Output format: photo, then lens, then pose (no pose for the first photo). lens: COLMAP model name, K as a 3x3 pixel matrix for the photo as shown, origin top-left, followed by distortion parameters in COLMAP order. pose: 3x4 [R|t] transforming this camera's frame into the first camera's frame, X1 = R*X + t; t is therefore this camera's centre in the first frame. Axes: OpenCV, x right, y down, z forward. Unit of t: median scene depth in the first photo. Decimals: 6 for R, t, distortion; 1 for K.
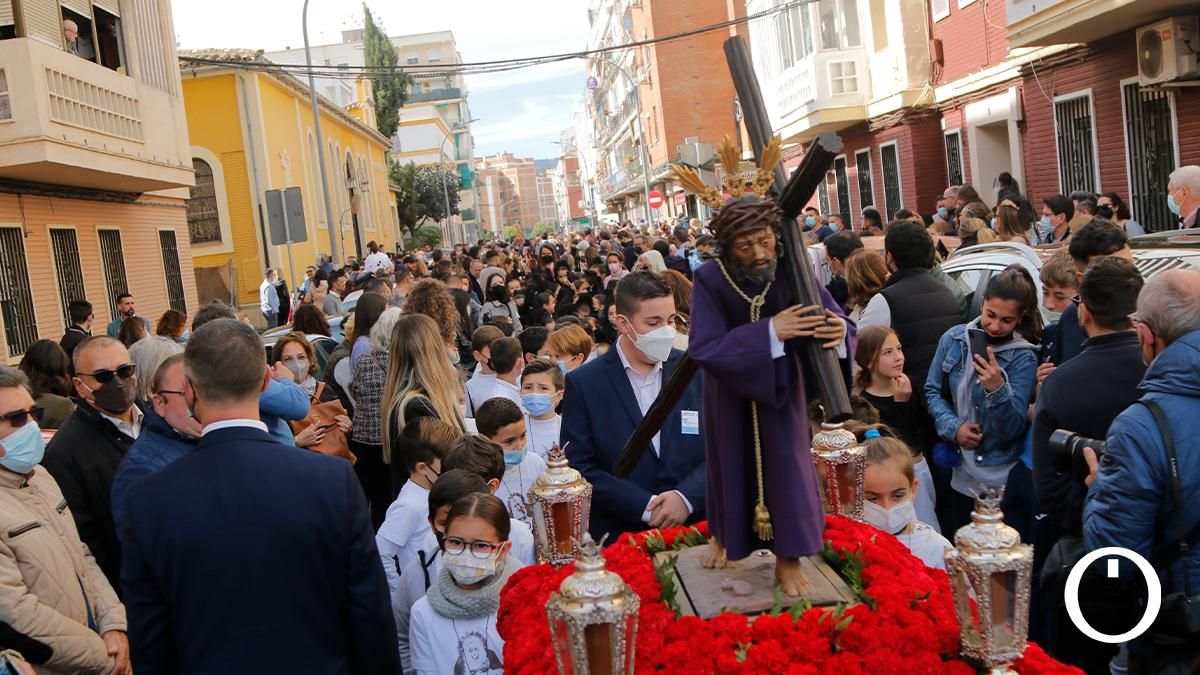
lens RADIAL K [[1398.7, 0, 602.9], [0, 1398.7, 336.2], [0, 0, 1]] dist [-0.139765, 0.000000]
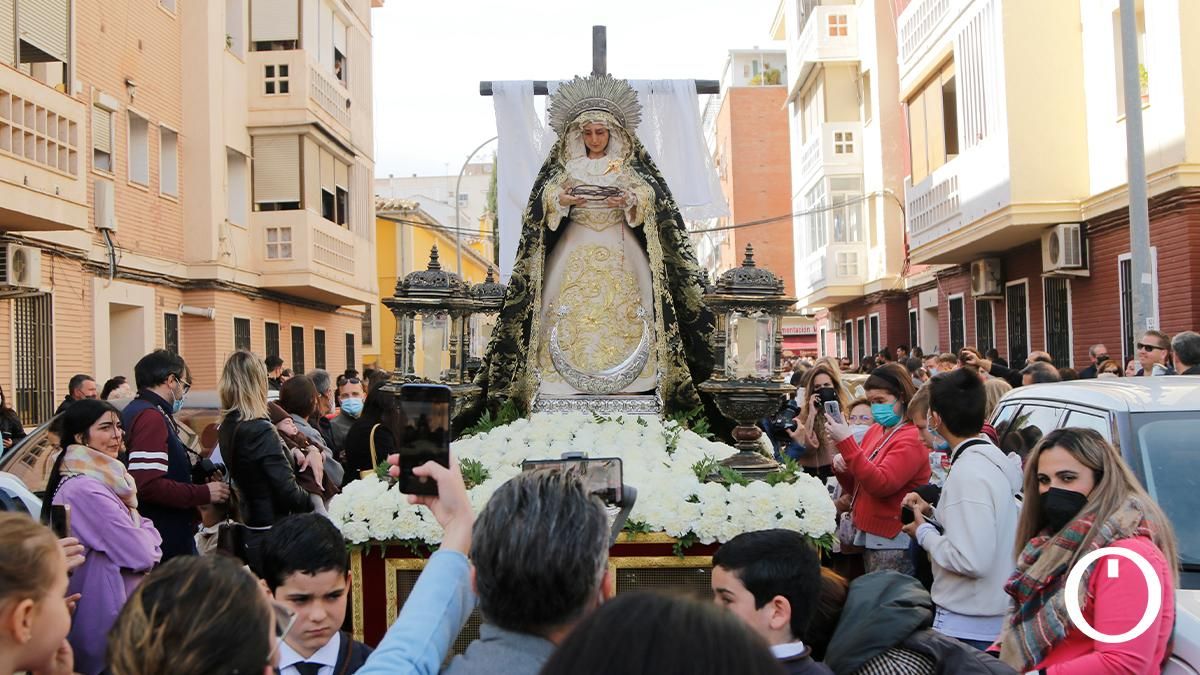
lens RADIAL K [[1398.7, 0, 600.1], [0, 1398.7, 339.9], [0, 0, 1]] dist [-0.139765, 0.000000]
pose [[0.993953, 0.083398, -0.071434, 0.041975], [-0.089722, 0.991851, -0.090448, 0.037324], [0.063309, 0.096310, 0.993336, -0.419806]]
